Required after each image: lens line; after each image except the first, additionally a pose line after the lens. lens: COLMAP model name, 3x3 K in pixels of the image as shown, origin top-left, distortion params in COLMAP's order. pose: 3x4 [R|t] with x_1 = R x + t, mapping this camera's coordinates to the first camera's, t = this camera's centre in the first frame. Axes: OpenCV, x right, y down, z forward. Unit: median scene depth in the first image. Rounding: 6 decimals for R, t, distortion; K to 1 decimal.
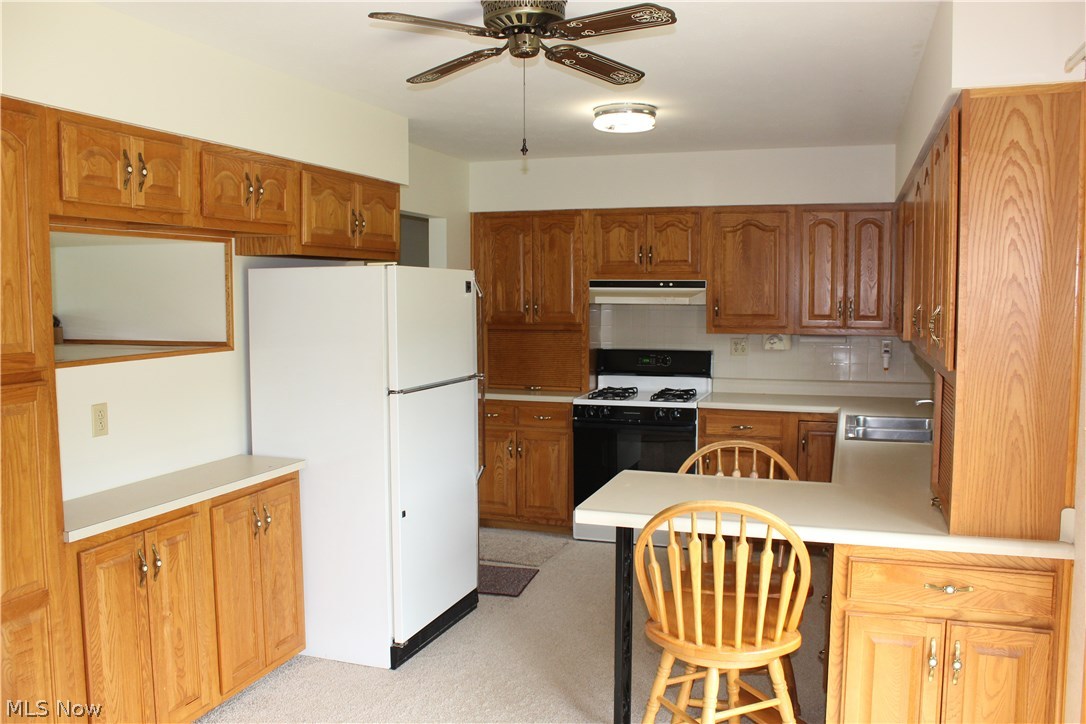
lens RADIAL K [[907.8, 0, 537.2], [0, 907.8, 356.8], [0, 0, 1]] dist [-0.128845, 0.047100]
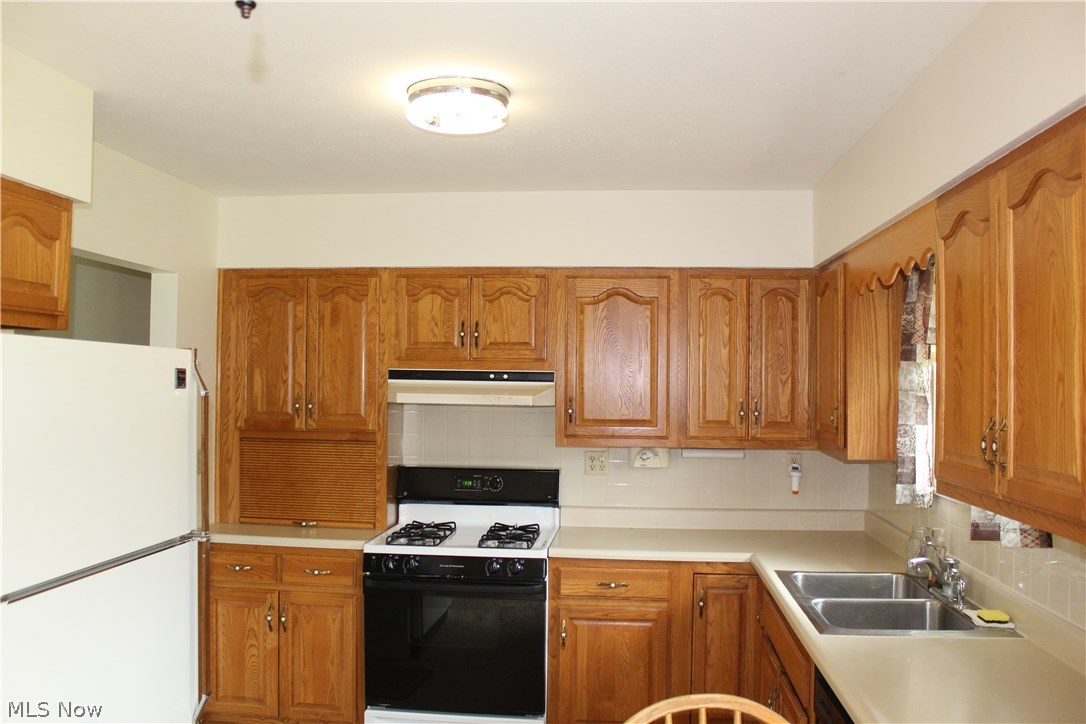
lens RADIAL K [[907.8, 0, 524.9], [0, 907.8, 361.1], [0, 0, 1]] dist [-0.128845, 0.047100]
pose [[0.976094, 0.016437, 0.216725, 0.009264], [0.003582, 0.995784, -0.091656, -0.027203], [-0.217318, 0.090241, 0.971920, 0.310113]]
